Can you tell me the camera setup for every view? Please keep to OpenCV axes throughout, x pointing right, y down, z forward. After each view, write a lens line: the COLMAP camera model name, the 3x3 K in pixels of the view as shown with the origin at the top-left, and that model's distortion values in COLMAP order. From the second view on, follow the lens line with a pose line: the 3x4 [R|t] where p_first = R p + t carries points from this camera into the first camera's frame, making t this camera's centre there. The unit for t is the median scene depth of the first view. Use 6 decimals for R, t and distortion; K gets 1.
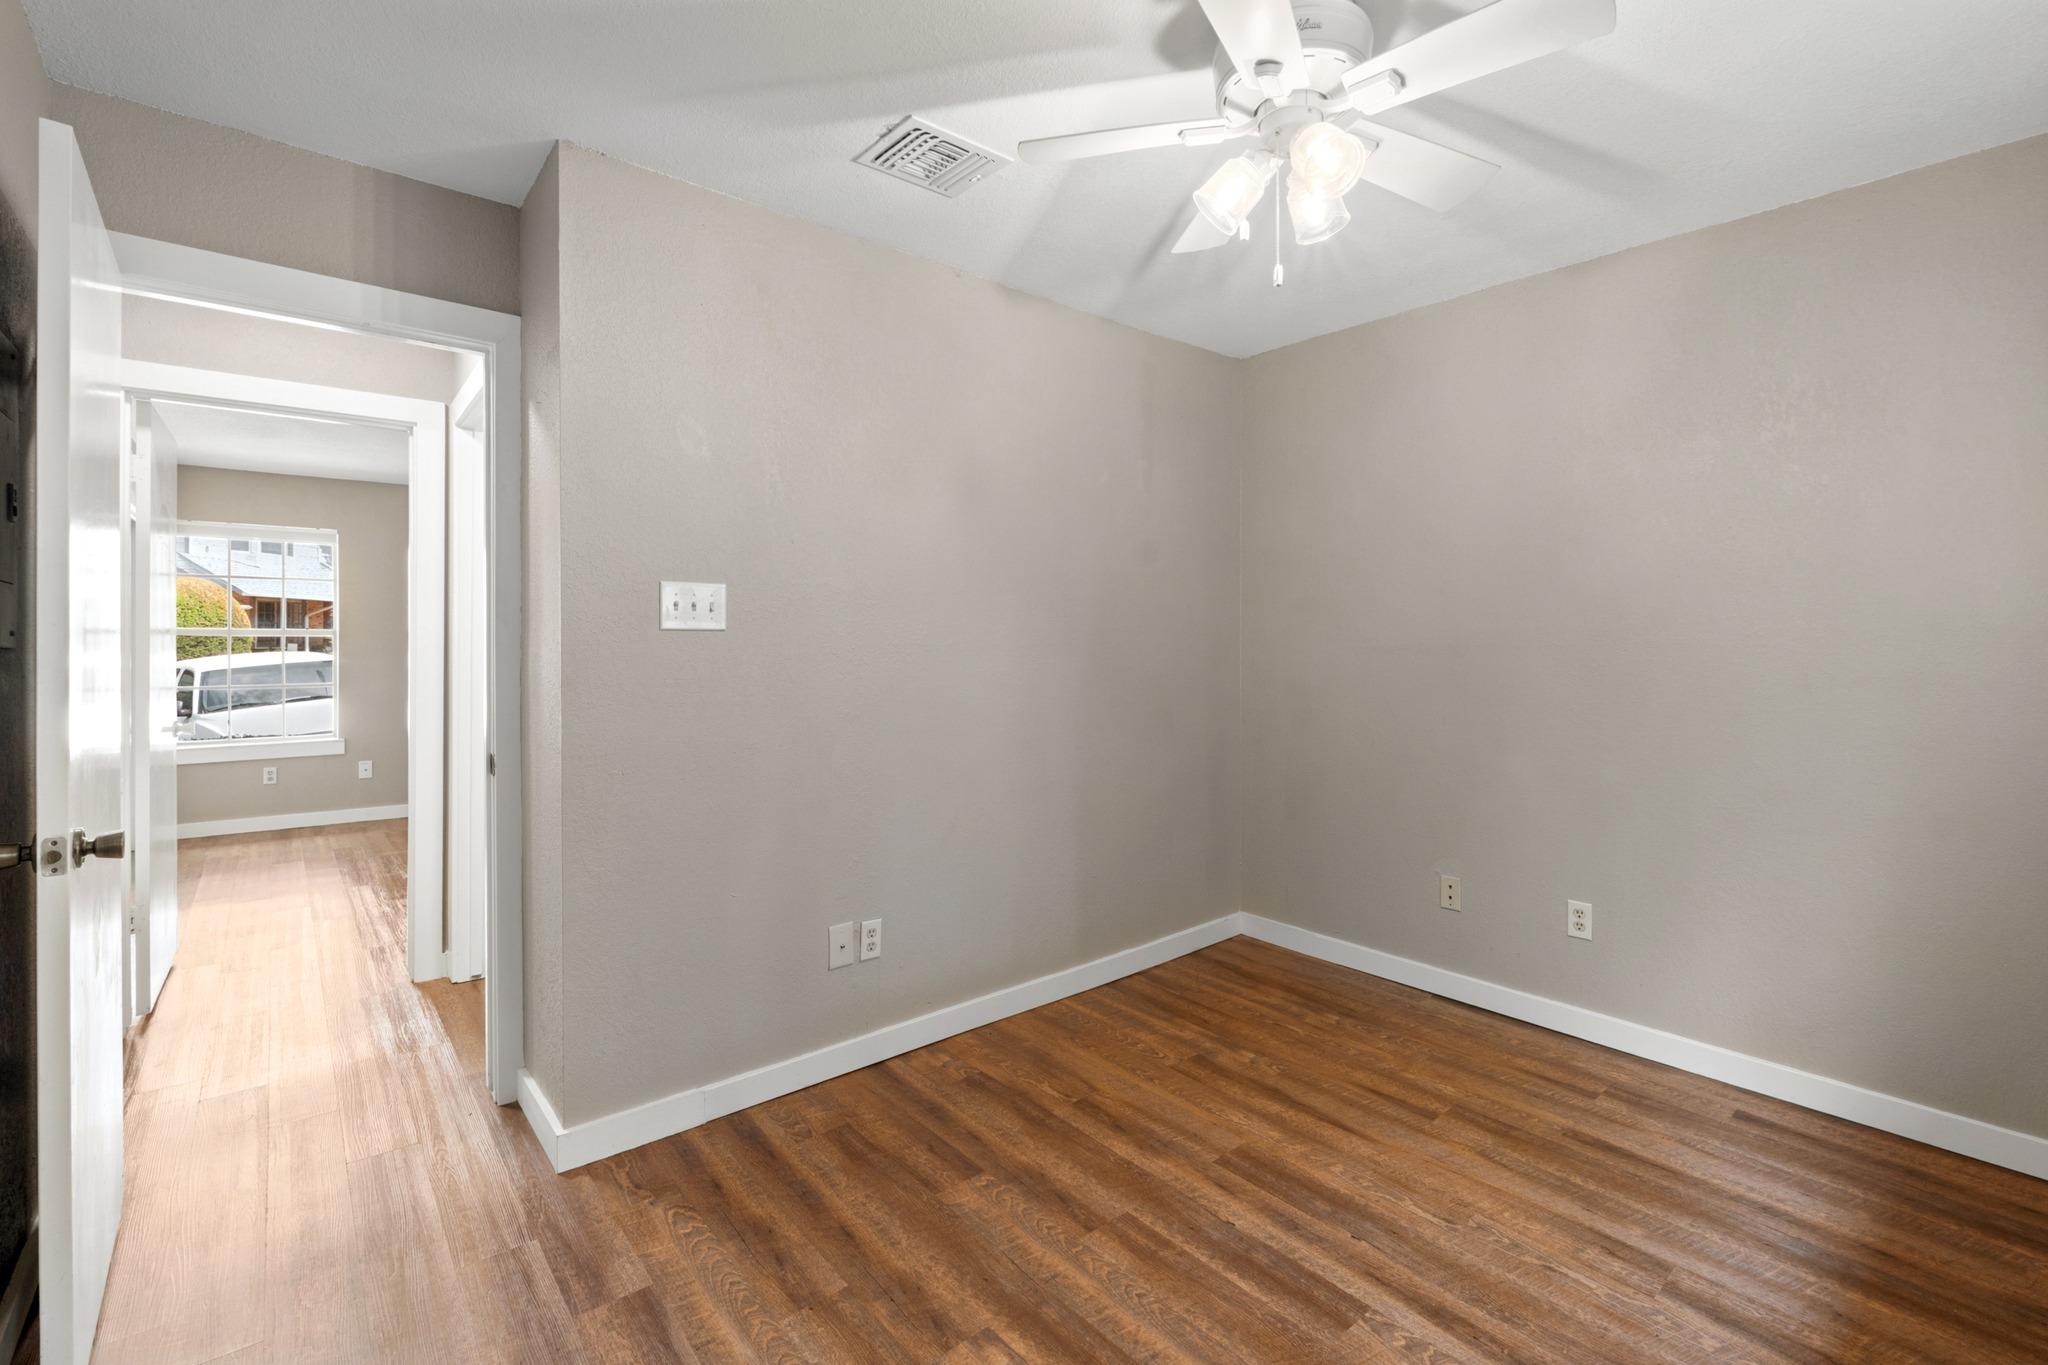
lens RADIAL K [[940.1, 0, 1023.6], [0, 940.1, 659.2], [0, 0, 1]] dist [-0.000816, -0.000496]
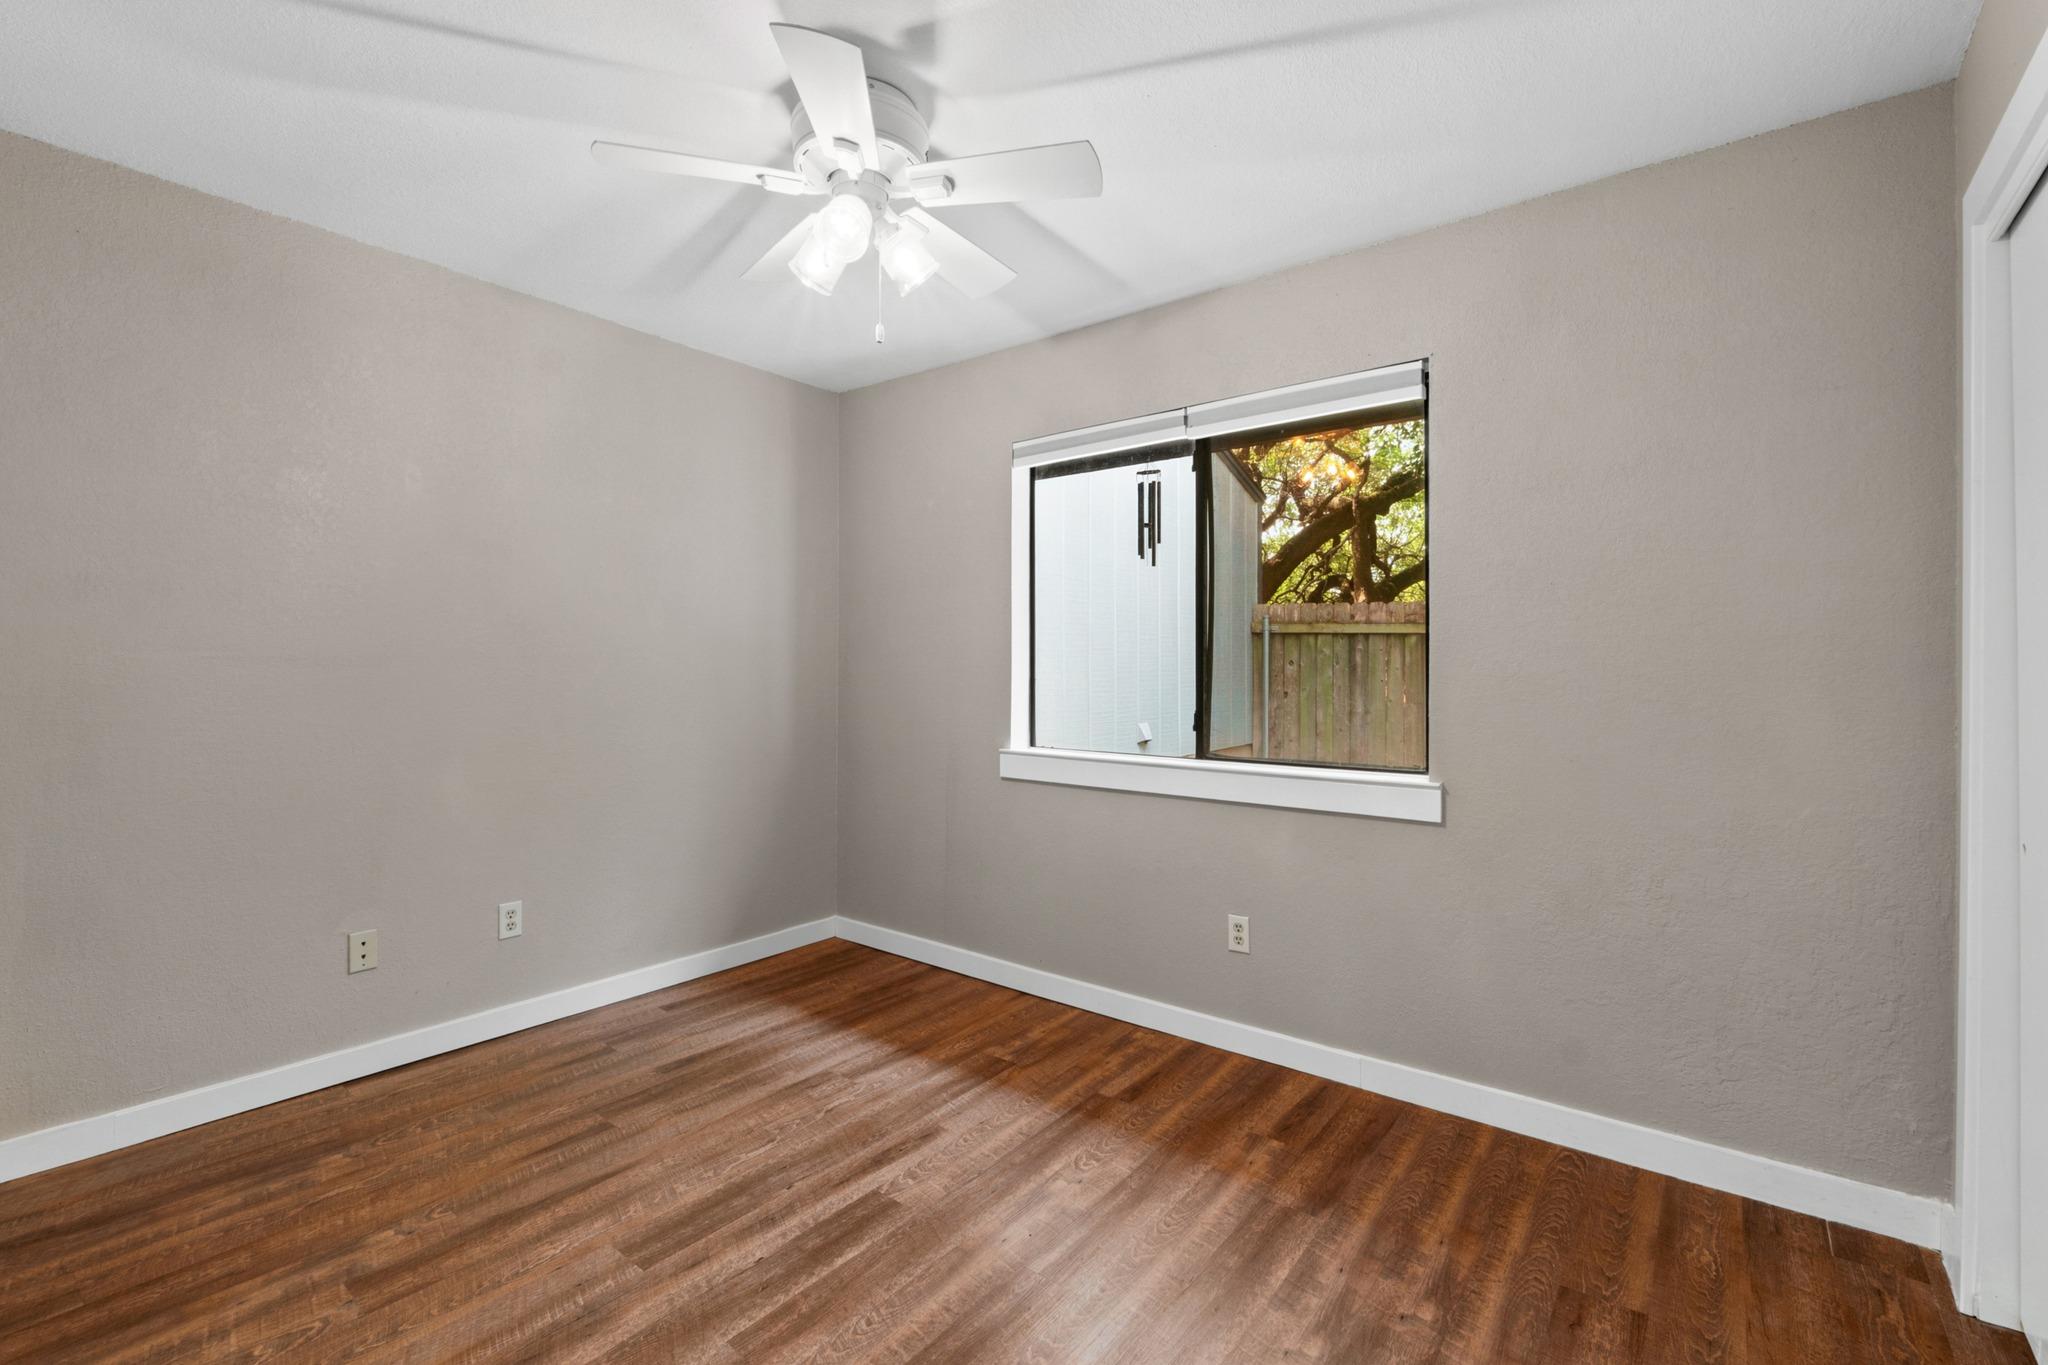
lens RADIAL K [[940.1, 0, 1023.6], [0, 940.1, 659.2], [0, 0, 1]] dist [-0.000816, -0.000496]
pose [[-0.252106, 0.001068, 0.967699, -0.695004], [0.006798, 0.999977, 0.000667, -0.011916], [-0.967676, 0.006746, -0.252107, 0.871902]]
